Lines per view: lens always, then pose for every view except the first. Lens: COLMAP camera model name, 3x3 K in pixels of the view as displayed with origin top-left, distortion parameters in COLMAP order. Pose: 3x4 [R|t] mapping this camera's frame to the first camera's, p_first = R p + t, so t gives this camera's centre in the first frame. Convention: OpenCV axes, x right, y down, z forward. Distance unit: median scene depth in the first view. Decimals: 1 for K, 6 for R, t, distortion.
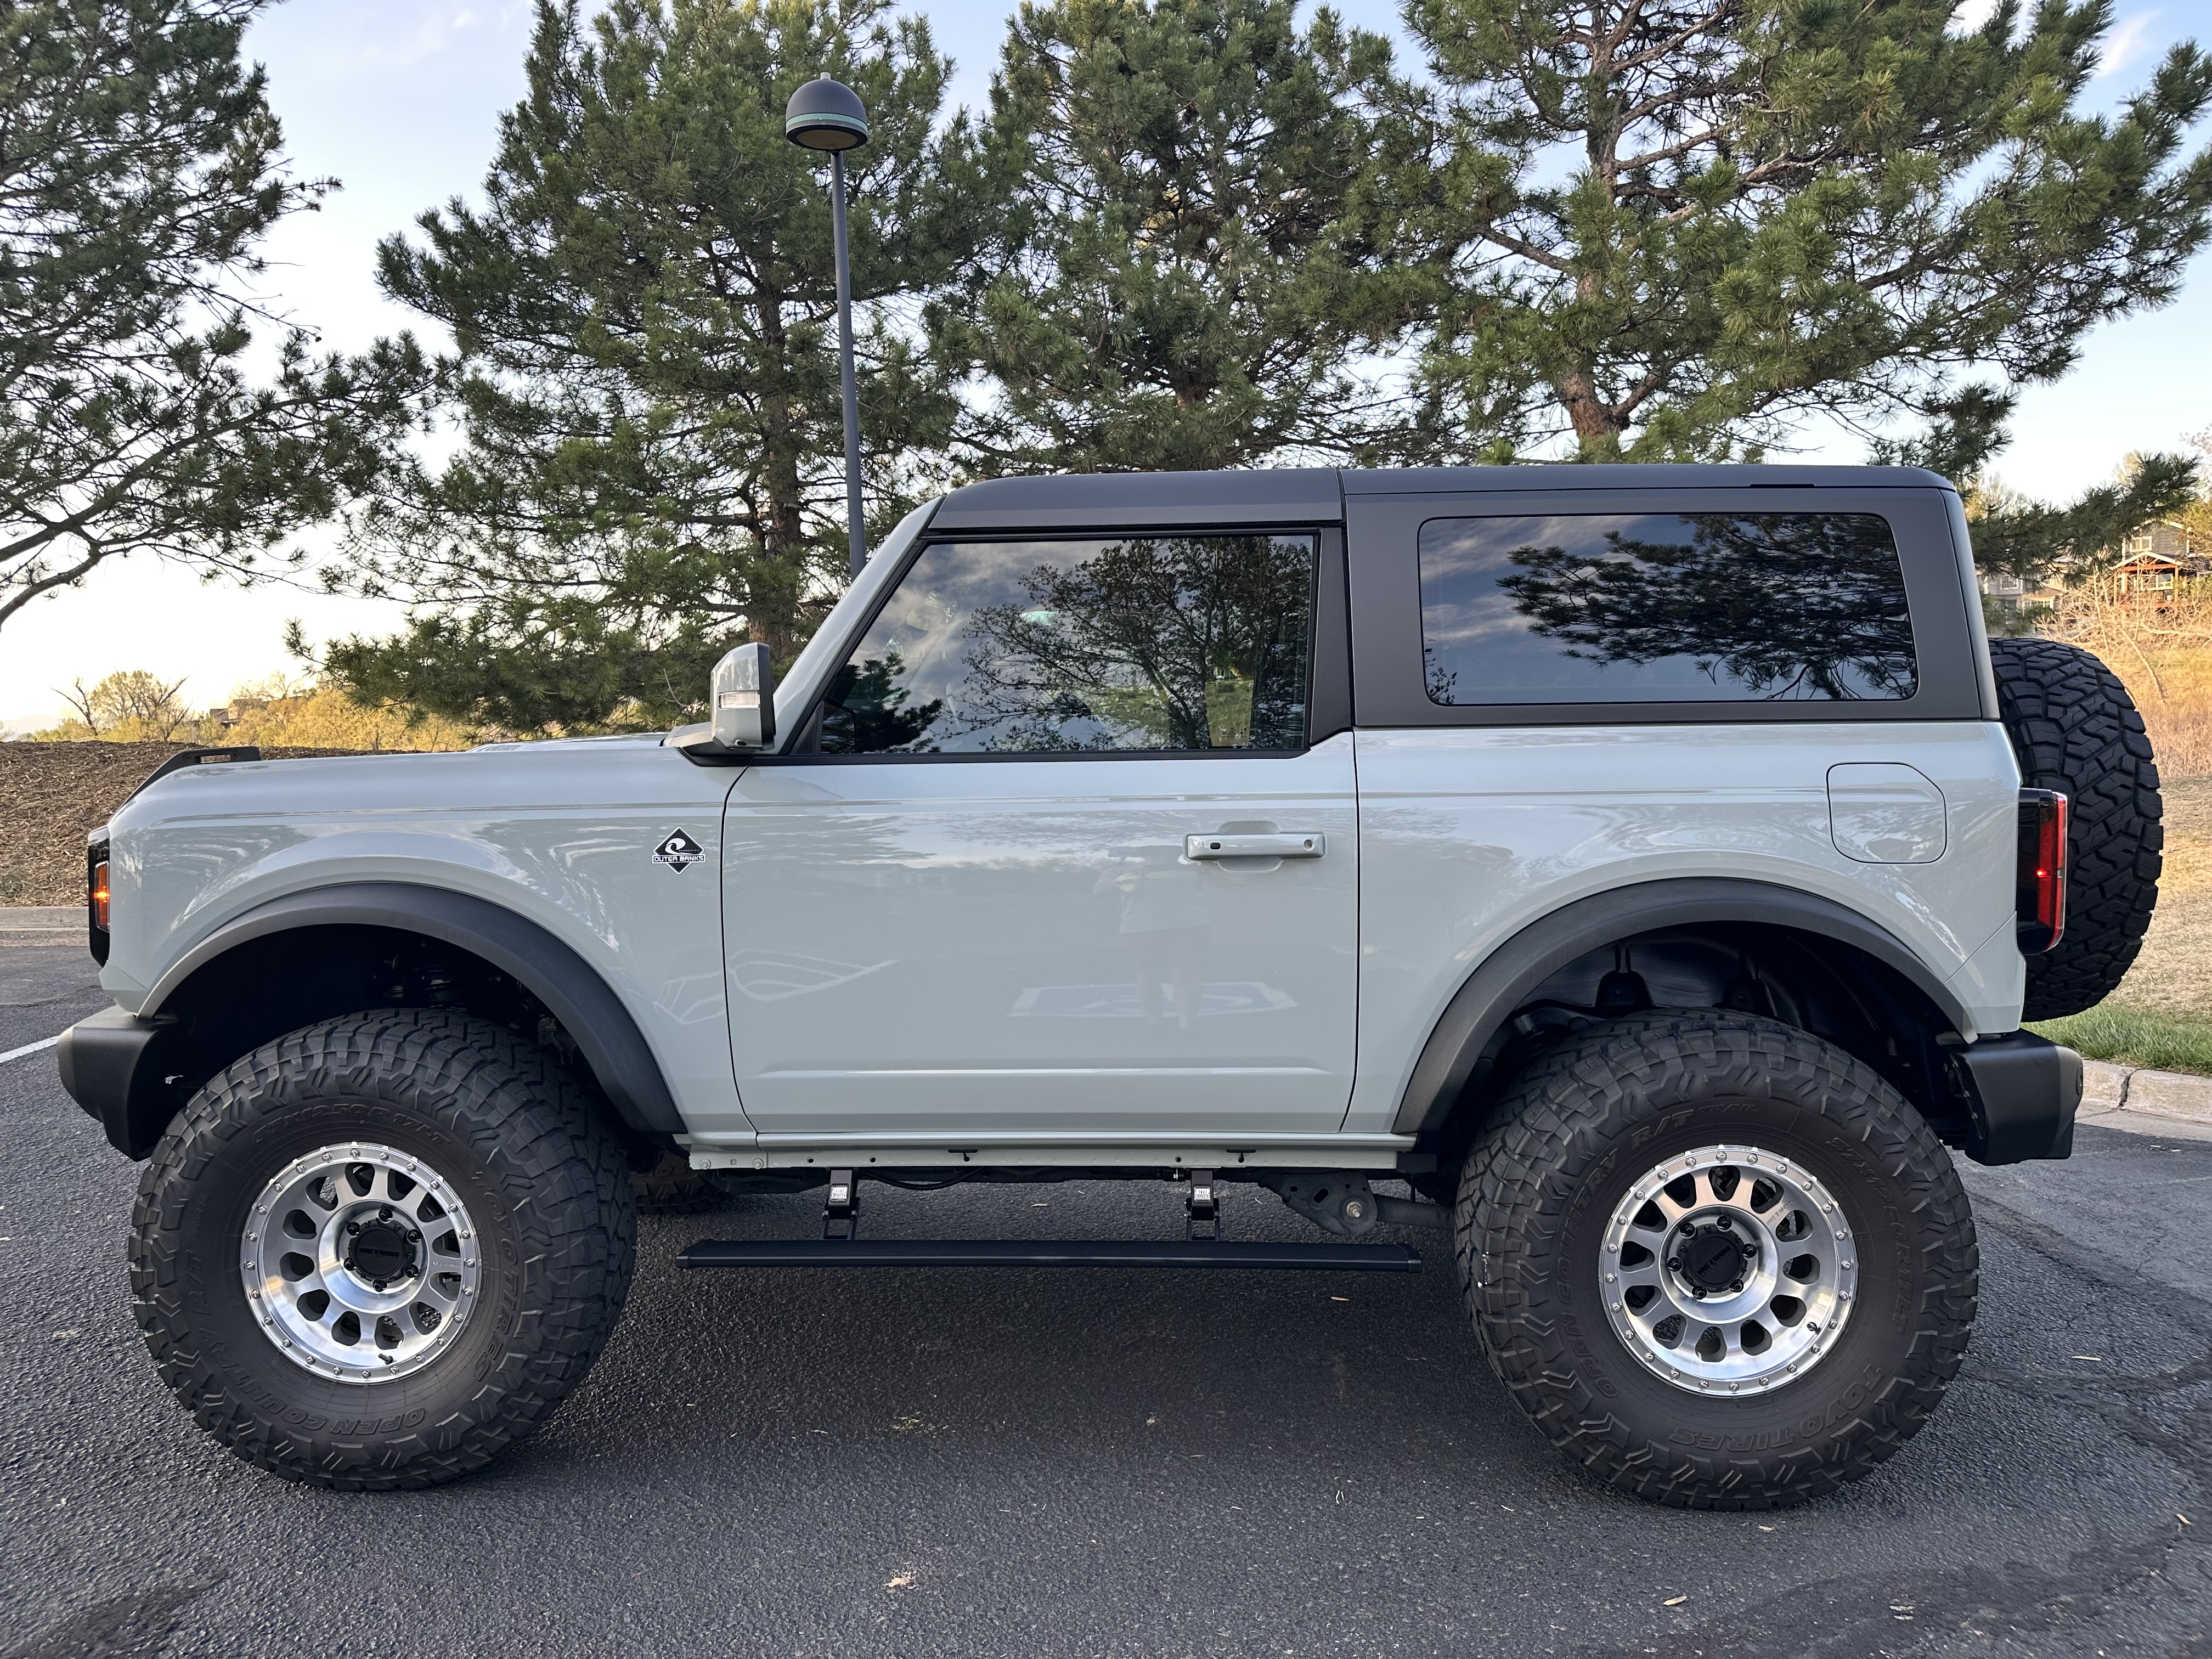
lens RADIAL K [[1513.3, 0, 1112.6], [0, 1513.3, 823.5], [0, 0, 1]] dist [0.002180, -0.004354]
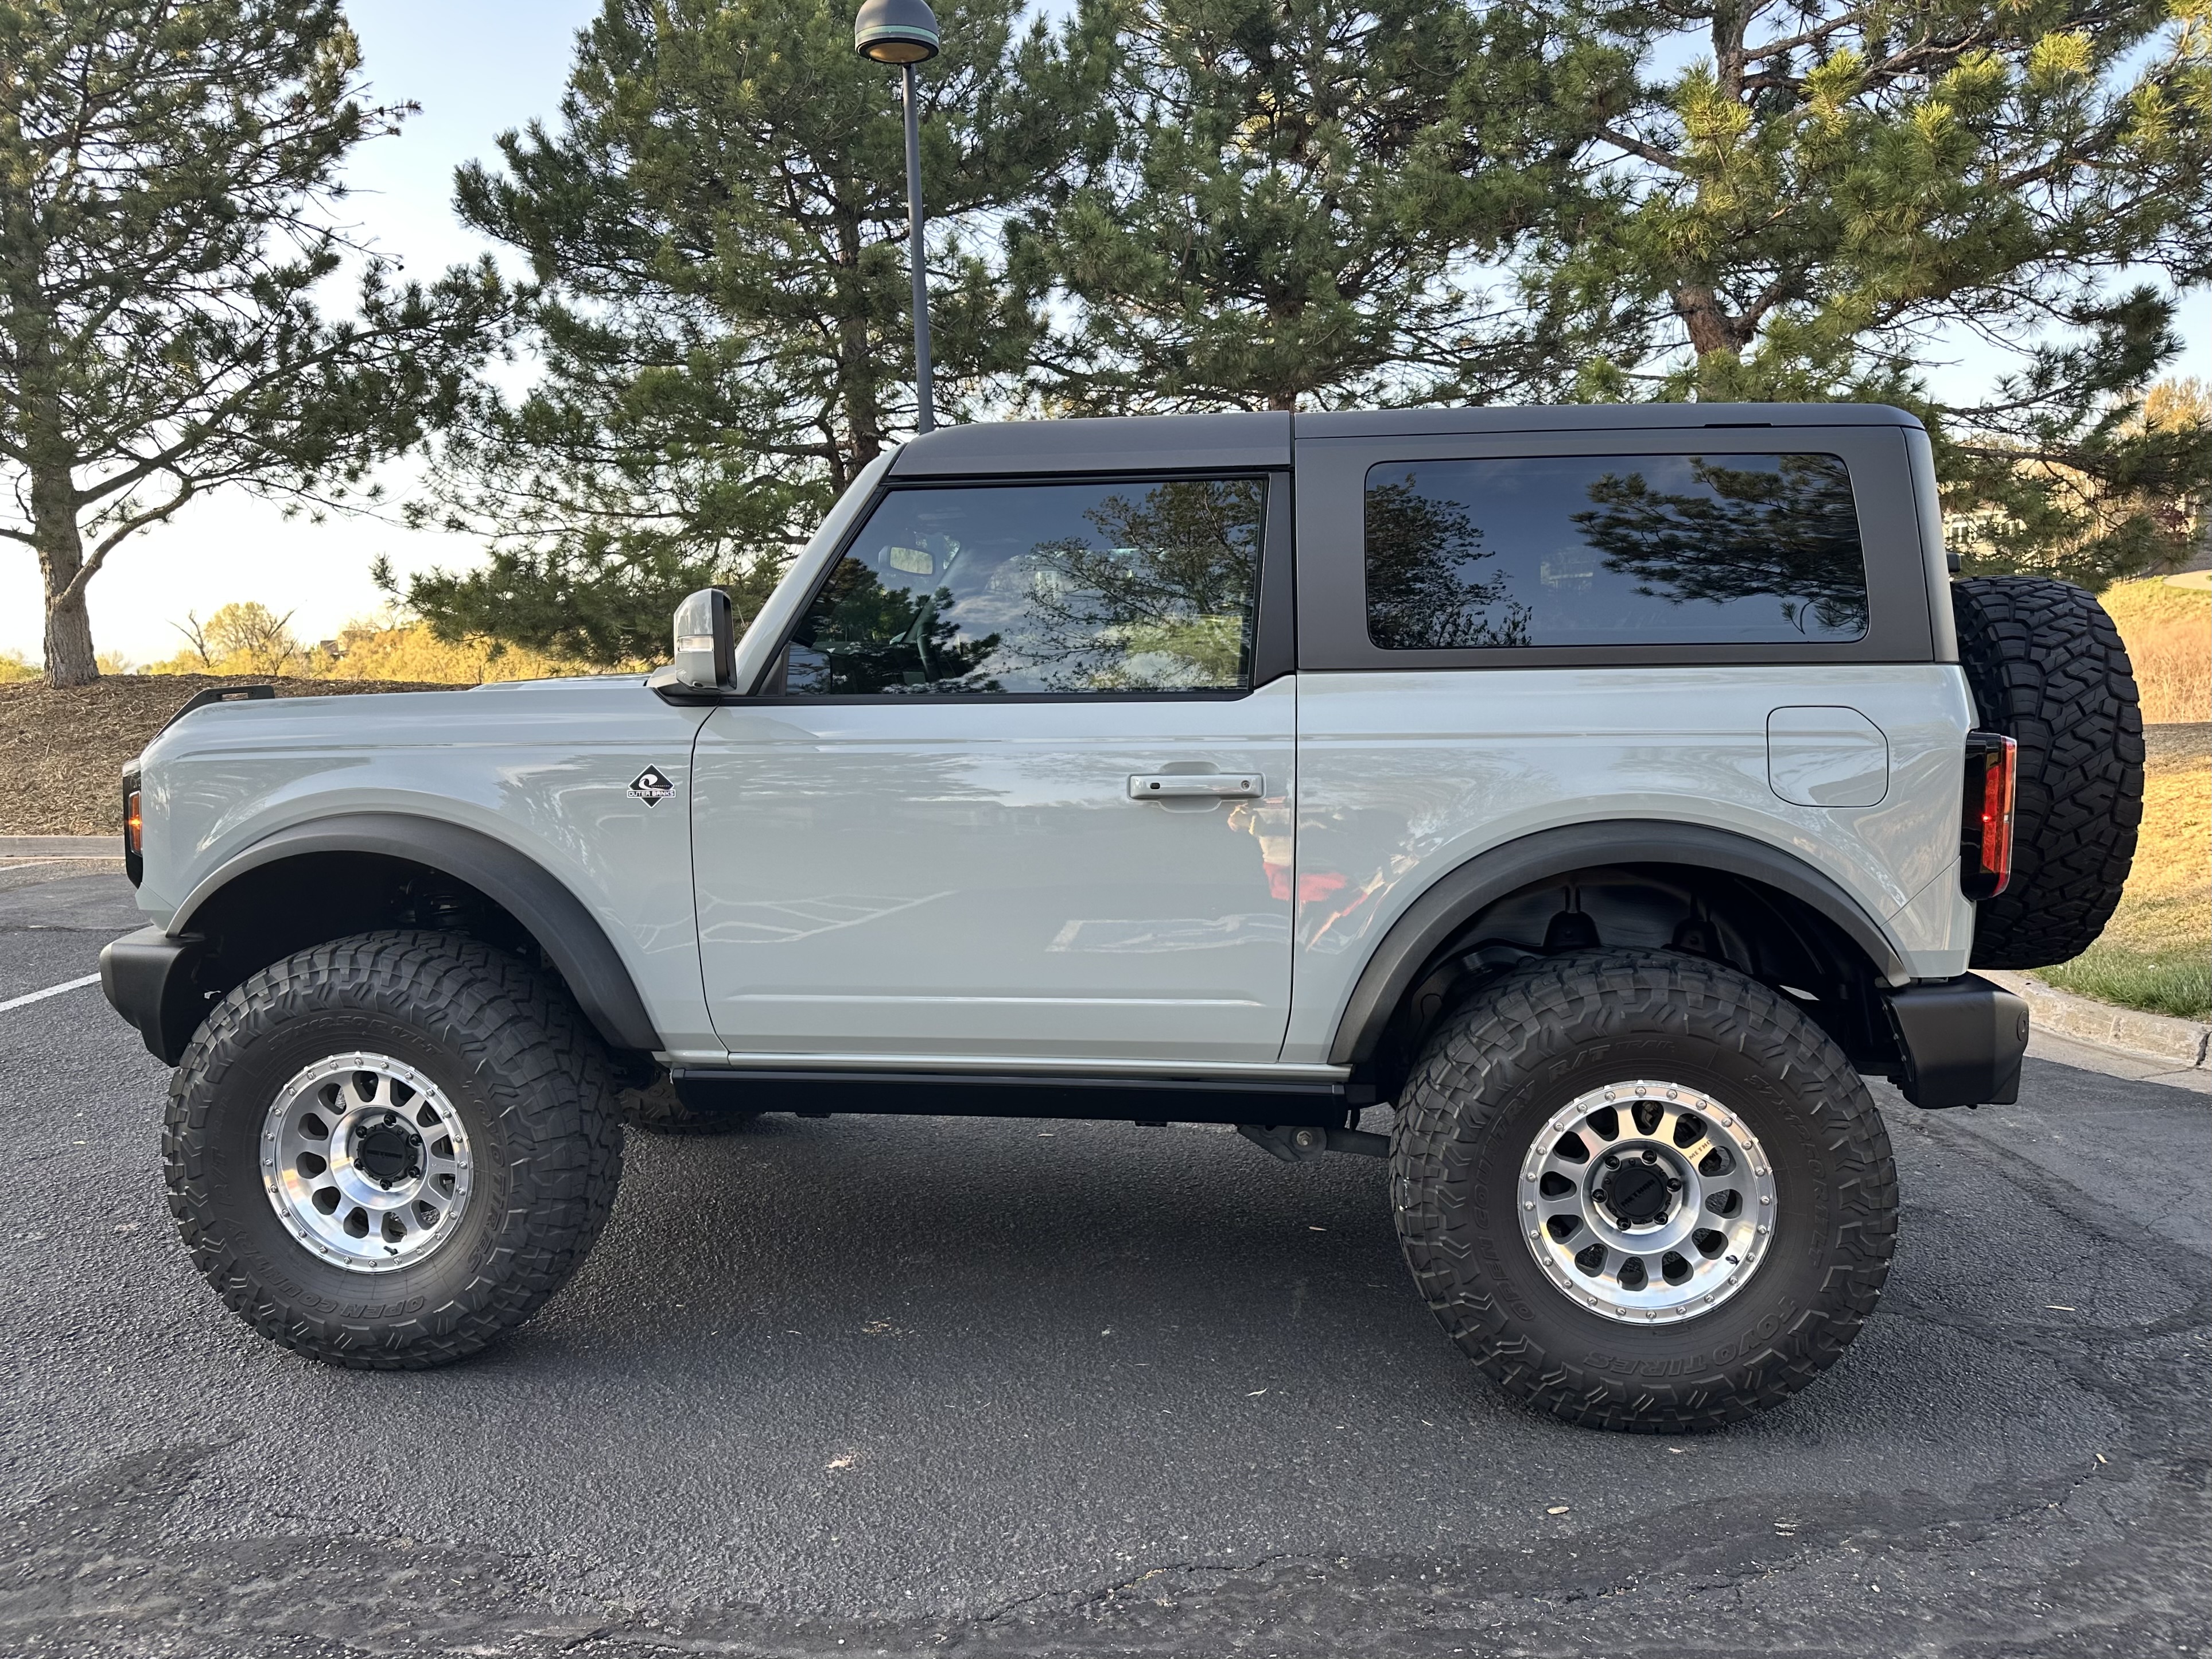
lens RADIAL K [[1565.7, 0, 1107.4], [0, 1565.7, 835.8], [0, 0, 1]] dist [0.021822, -0.024593]
pose [[0.997228, 0.009909, -0.073747, 0.097111], [-0.006360, 0.998817, 0.048203, -0.001588], [0.074138, -0.047600, 0.996111, -0.062262]]
